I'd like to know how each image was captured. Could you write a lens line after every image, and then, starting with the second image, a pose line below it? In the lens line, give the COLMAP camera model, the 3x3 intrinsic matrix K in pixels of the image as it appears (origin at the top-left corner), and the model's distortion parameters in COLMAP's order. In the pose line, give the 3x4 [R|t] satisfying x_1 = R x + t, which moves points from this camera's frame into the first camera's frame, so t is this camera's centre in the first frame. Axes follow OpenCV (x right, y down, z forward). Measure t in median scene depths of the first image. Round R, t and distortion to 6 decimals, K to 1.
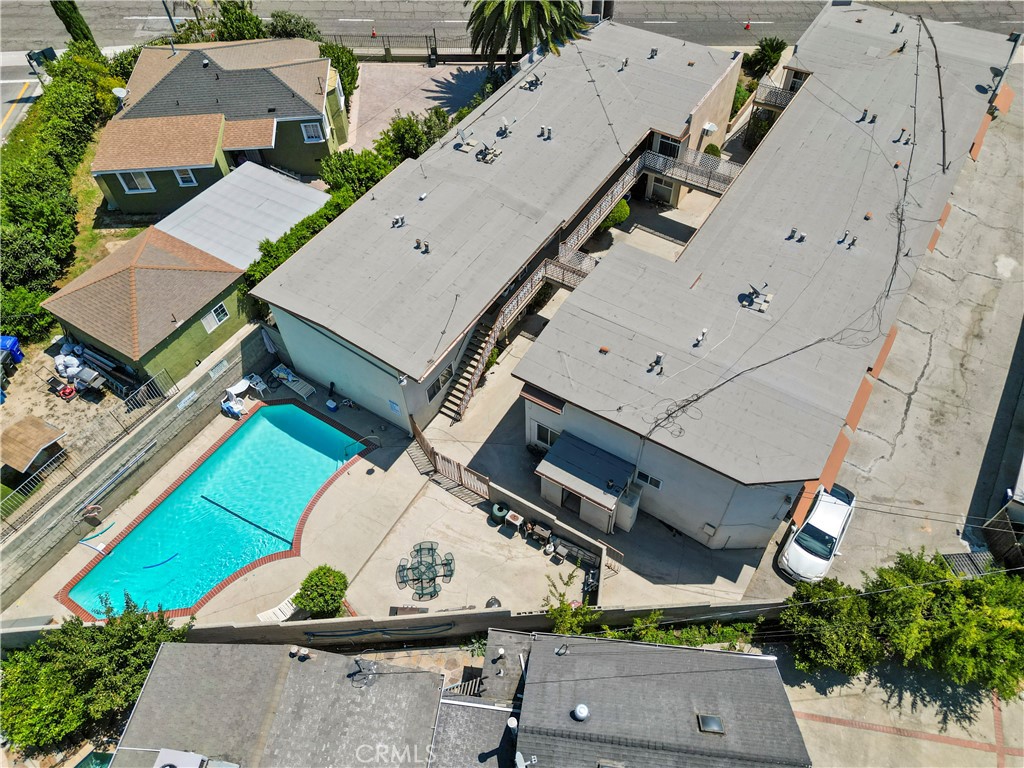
lens RADIAL K [[722.7, 0, 516.4], [0, 722.7, 380.4], [0, 0, 1]] dist [0.068750, -0.068380]
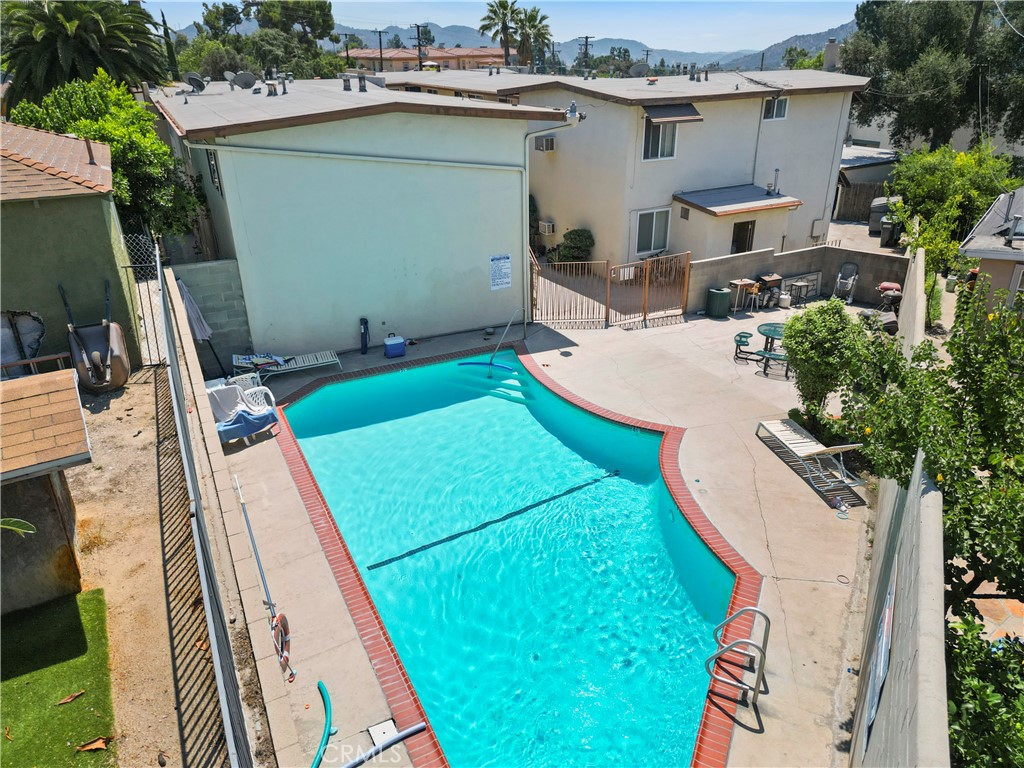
lens RADIAL K [[722.7, 0, 516.4], [0, 722.7, 380.4], [0, 0, 1]] dist [0.068750, -0.068380]
pose [[0.512175, -0.340581, 0.788468, -0.608625], [0.677937, 0.723950, -0.127664, 0.172134], [-0.527331, 0.599918, 0.601682, 0.639893]]
